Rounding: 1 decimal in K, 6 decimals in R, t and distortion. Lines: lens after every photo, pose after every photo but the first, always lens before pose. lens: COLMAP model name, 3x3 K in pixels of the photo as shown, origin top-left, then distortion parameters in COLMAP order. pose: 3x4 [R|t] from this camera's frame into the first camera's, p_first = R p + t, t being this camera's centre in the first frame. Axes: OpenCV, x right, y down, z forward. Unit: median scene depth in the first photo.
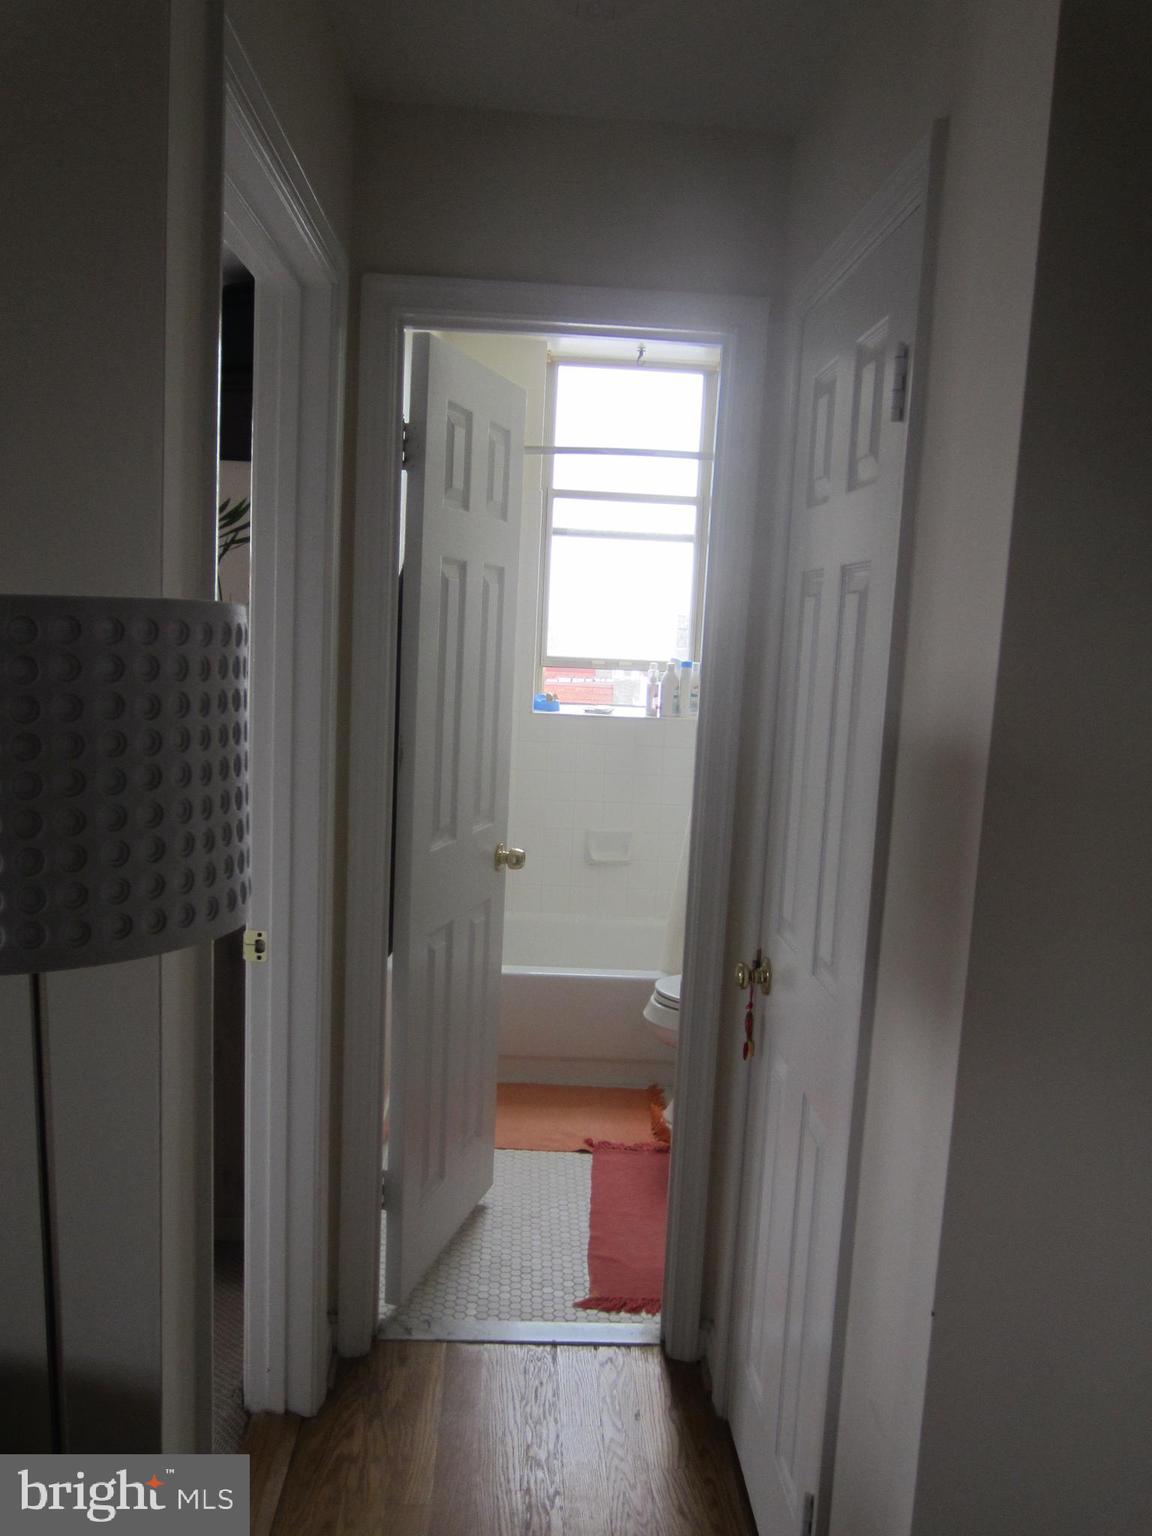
lens RADIAL K [[1211.8, 0, 573.4], [0, 1211.8, 766.9], [0, 0, 1]] dist [-0.087592, 0.033371]
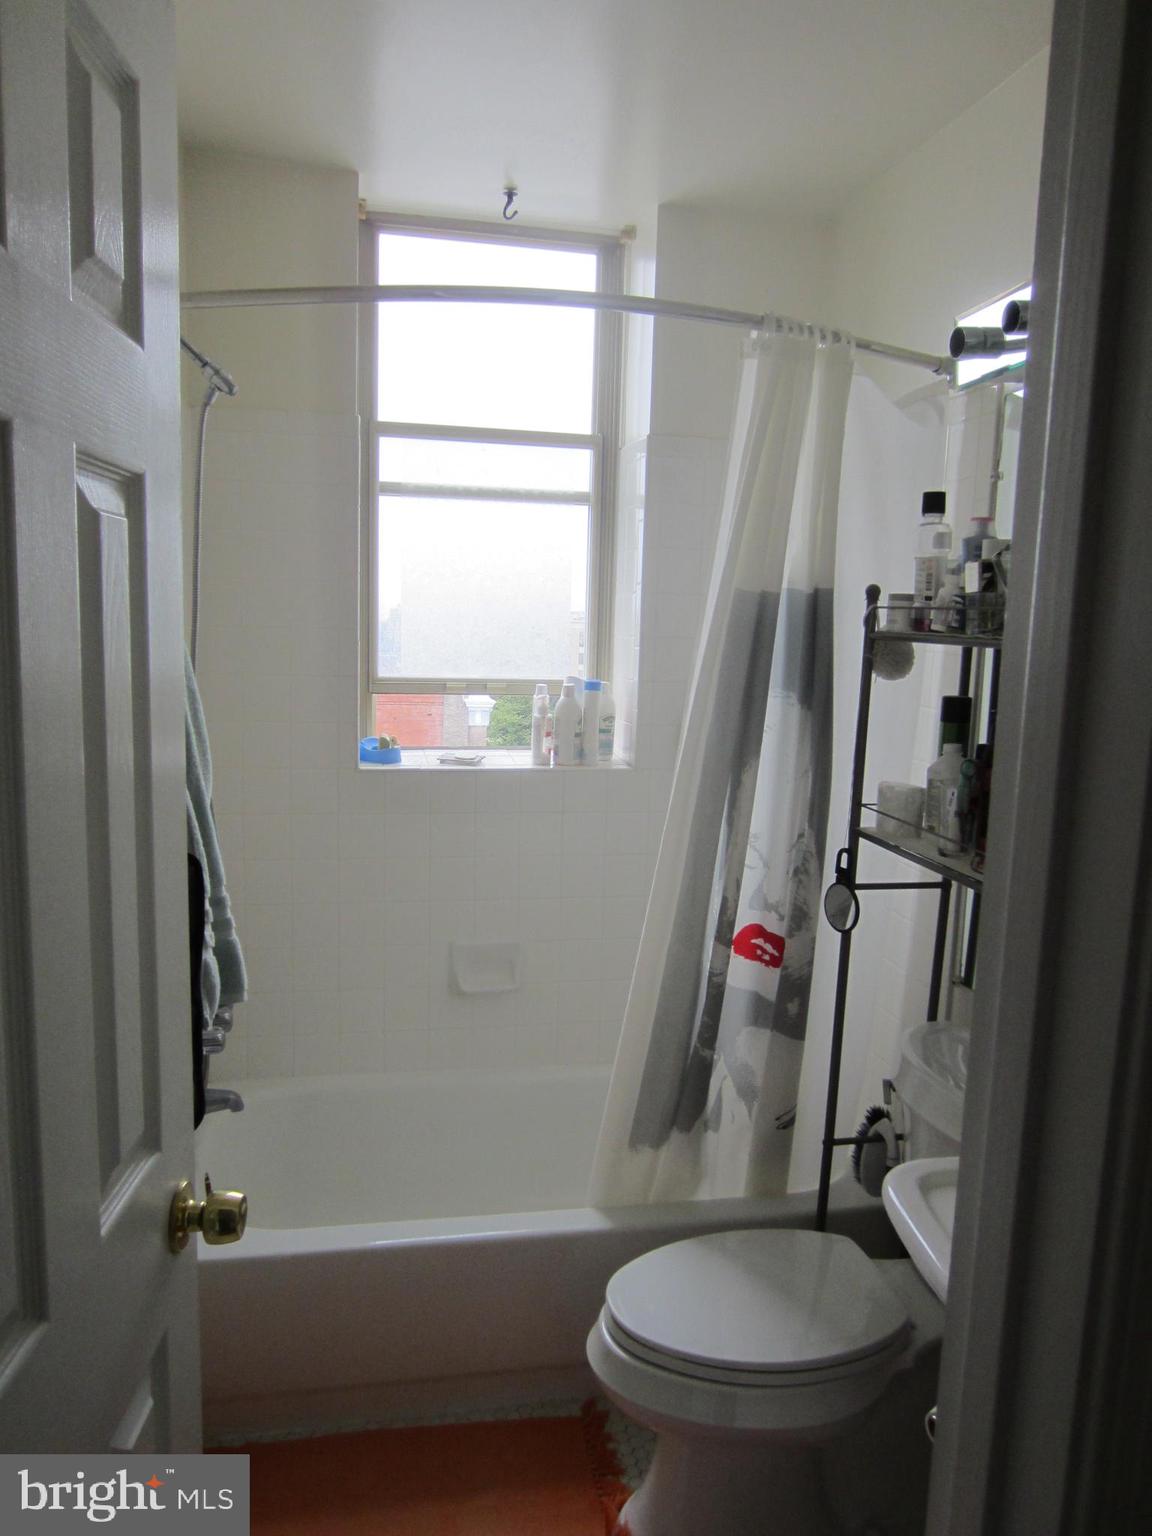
lens RADIAL K [[1128.6, 0, 572.3], [0, 1128.6, 773.3], [0, 0, 1]] dist [-0.009131, 0.003511]
pose [[0.988862, -0.036644, 0.144251, -0.008138], [0.034696, 0.999270, 0.015999, -0.046889], [-0.144732, -0.010816, 0.989412, 0.390278]]
